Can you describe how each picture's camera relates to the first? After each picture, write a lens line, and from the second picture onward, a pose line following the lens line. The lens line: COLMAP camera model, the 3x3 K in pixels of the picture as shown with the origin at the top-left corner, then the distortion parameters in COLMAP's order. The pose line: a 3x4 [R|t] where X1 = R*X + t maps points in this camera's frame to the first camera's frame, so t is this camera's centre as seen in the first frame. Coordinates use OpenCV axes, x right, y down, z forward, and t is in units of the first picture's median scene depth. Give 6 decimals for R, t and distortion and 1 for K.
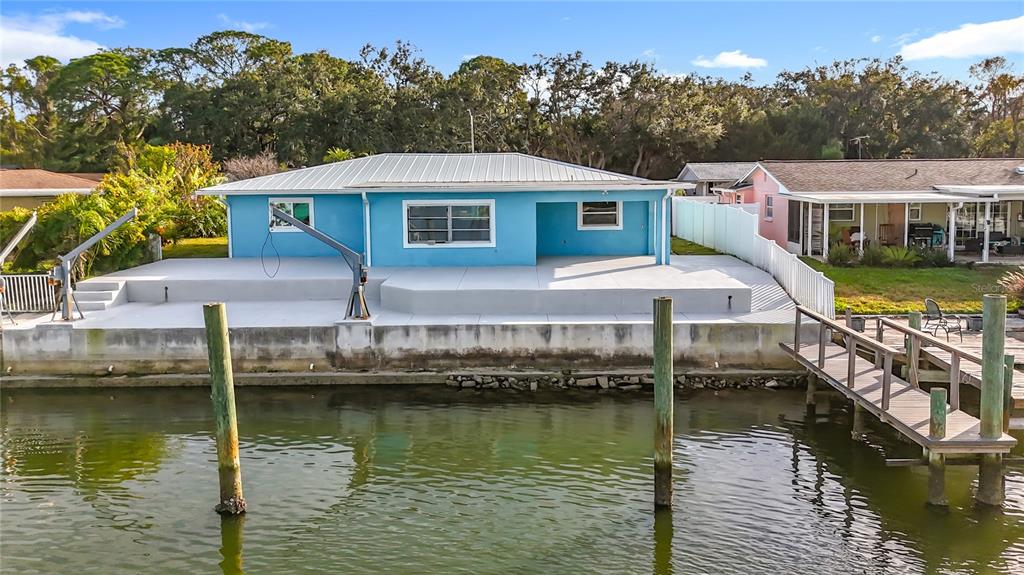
lens RADIAL K [[780.5, 0, 528.5], [0, 780.5, 263.6], [0, 0, 1]] dist [0.004281, -0.001151]
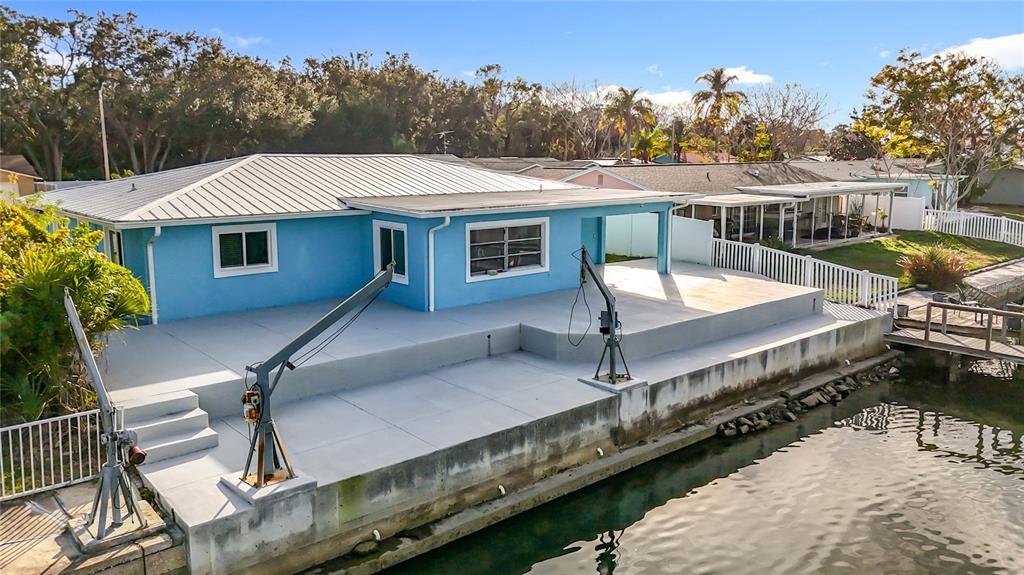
lens RADIAL K [[779.8, 0, 512.0], [0, 779.8, 287.5], [0, 0, 1]] dist [0.066545, -0.115801]
pose [[0.752506, -0.102335, 0.650586, -0.825343], [0.068957, 0.994667, 0.076697, -0.093935], [-0.654965, -0.012852, 0.755550, 0.476553]]
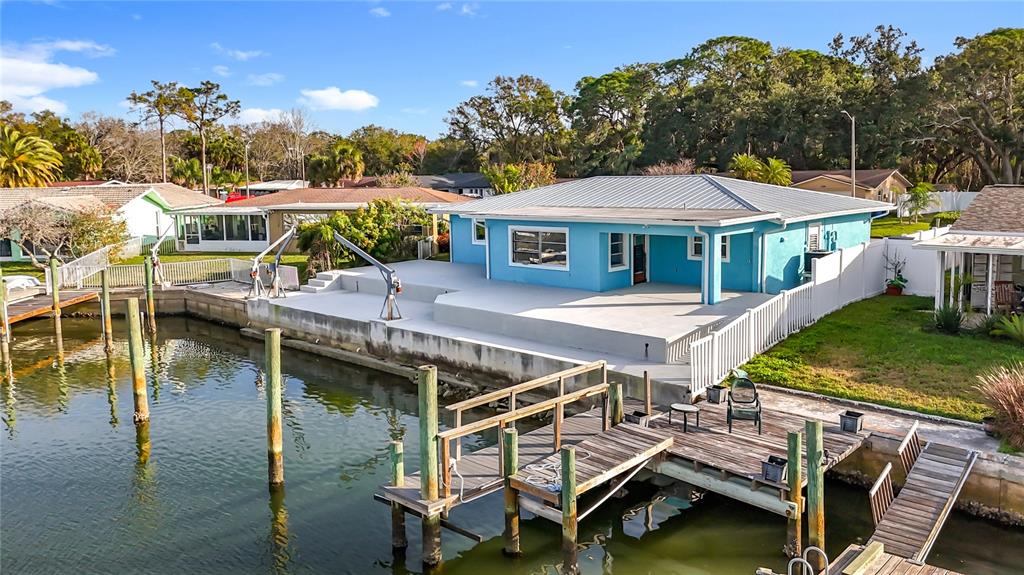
lens RADIAL K [[779.8, 0, 512.0], [0, 779.8, 287.5], [0, 0, 1]] dist [0.066545, -0.115801]
pose [[0.716962, 0.094922, -0.690620, 0.847078], [-0.064973, 0.995473, 0.069371, -0.089013], [0.694078, -0.004865, 0.719883, 0.202585]]
